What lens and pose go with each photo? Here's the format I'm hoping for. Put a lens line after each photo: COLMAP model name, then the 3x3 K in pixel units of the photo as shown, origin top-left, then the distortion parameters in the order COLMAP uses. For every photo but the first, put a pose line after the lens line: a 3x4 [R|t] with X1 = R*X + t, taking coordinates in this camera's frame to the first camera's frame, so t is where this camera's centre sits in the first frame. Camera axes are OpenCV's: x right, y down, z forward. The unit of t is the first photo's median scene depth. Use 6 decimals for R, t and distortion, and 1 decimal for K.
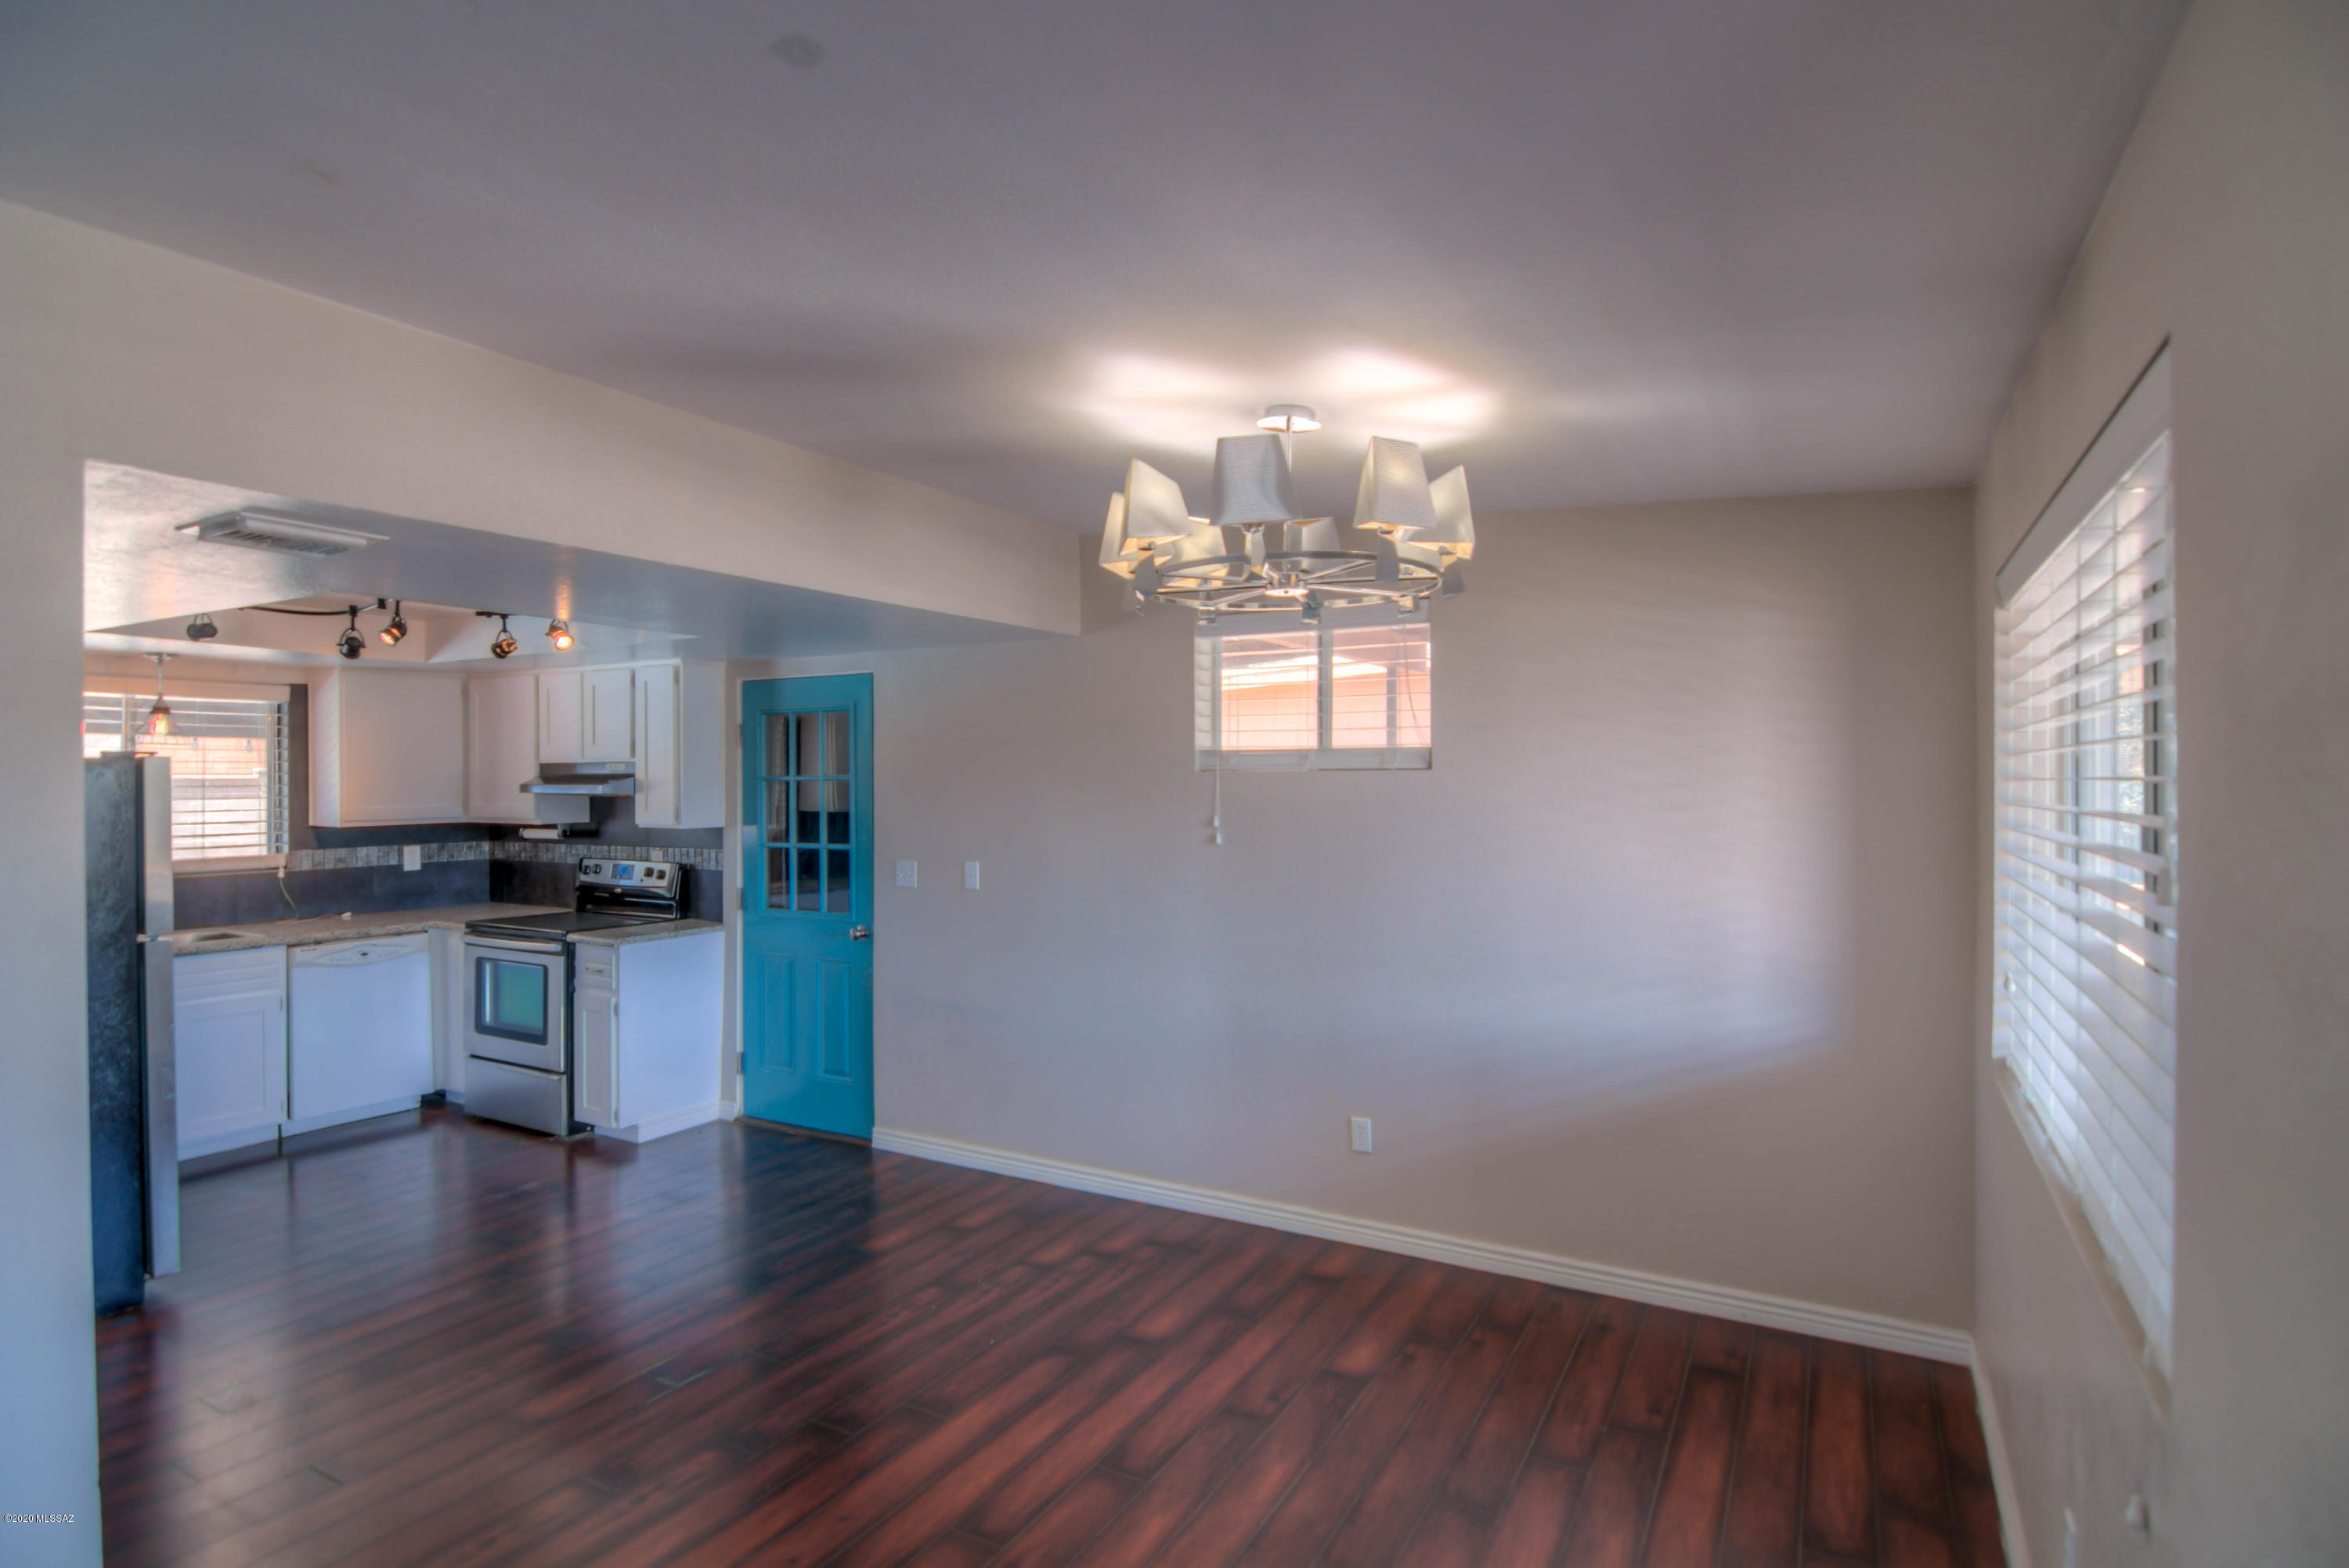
lens RADIAL K [[1224.3, 0, 1170.8], [0, 1224.3, 776.6], [0, 0, 1]] dist [-0.005986, -0.009235]
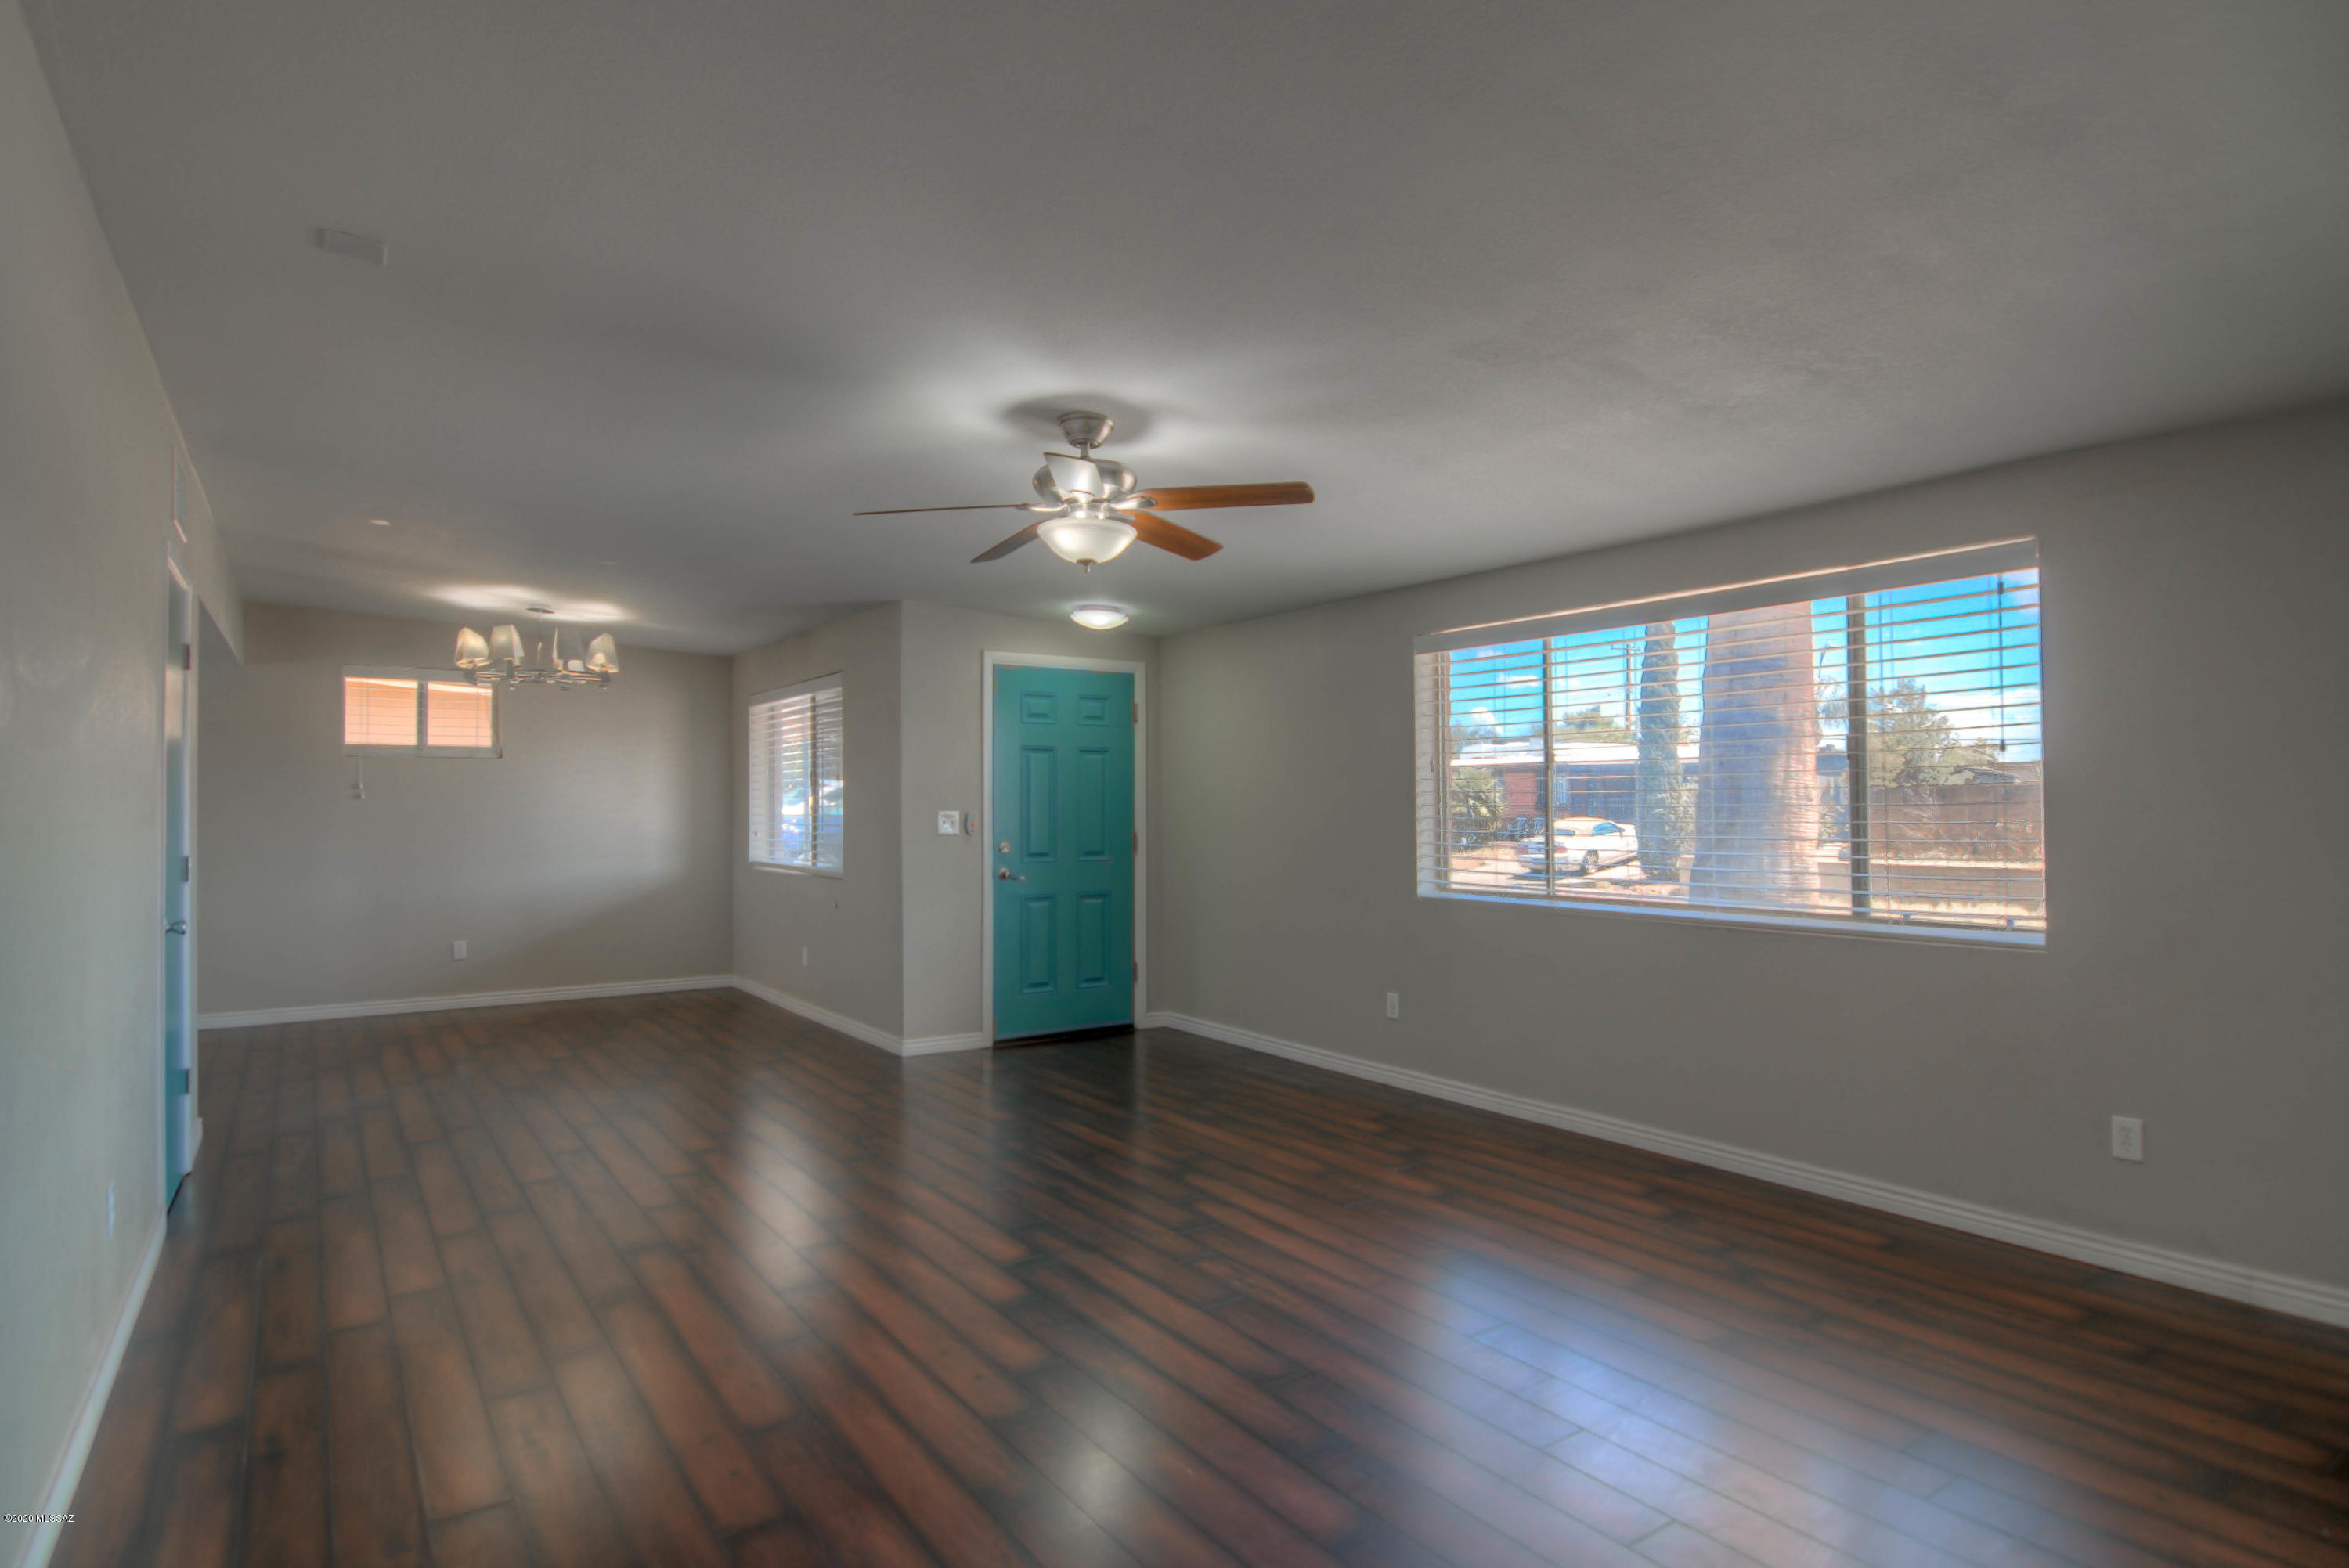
lens RADIAL K [[1224.3, 0, 1174.9], [0, 1224.3, 802.5], [0, 0, 1]] dist [-0.005986, -0.009235]
pose [[0.434978, -0.000574, 0.900441, -0.824623], [0.003951, 0.999991, -0.001271, 0.055296], [-0.900432, 0.004111, 0.434977, -0.633326]]
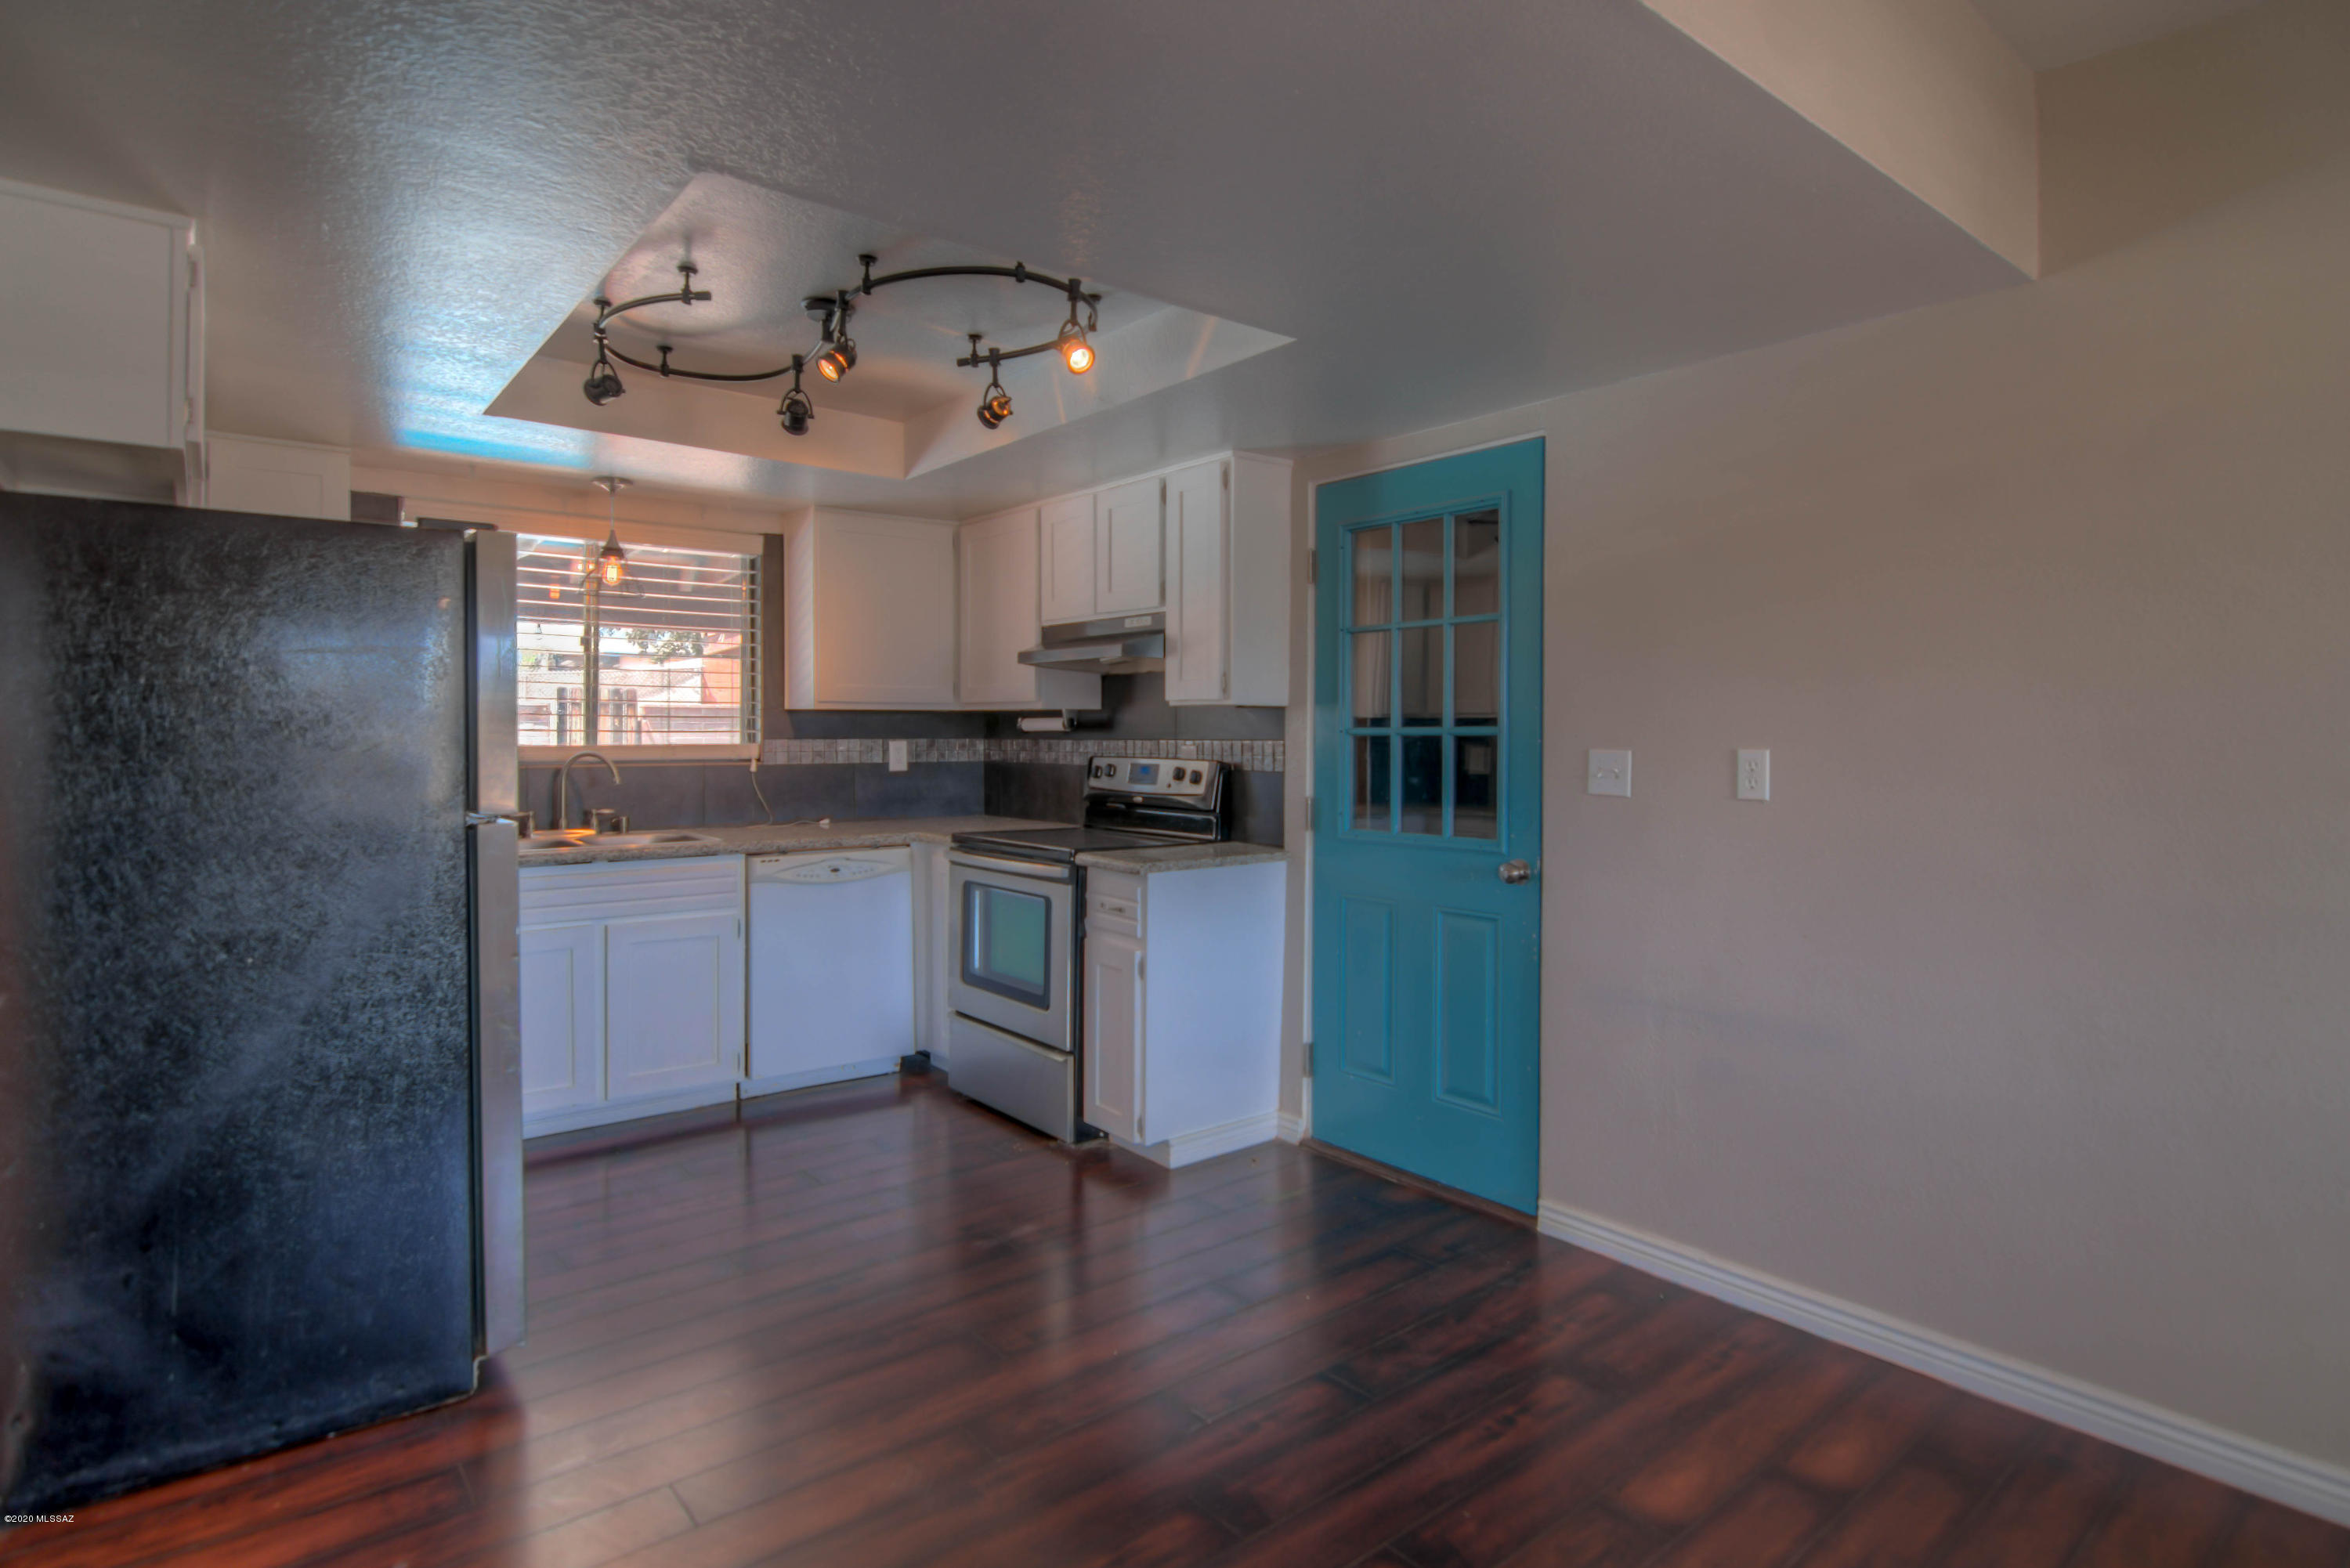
lens RADIAL K [[1224.9, 0, 1174.9], [0, 1224.9, 729.7], [0, 0, 1]] dist [-0.005986, -0.009235]
pose [[0.933663, 0.006103, -0.358101, -0.192361], [-0.006328, 0.999980, 0.000544, 0.057607], [0.358097, 0.001758, 0.933683, 0.369655]]
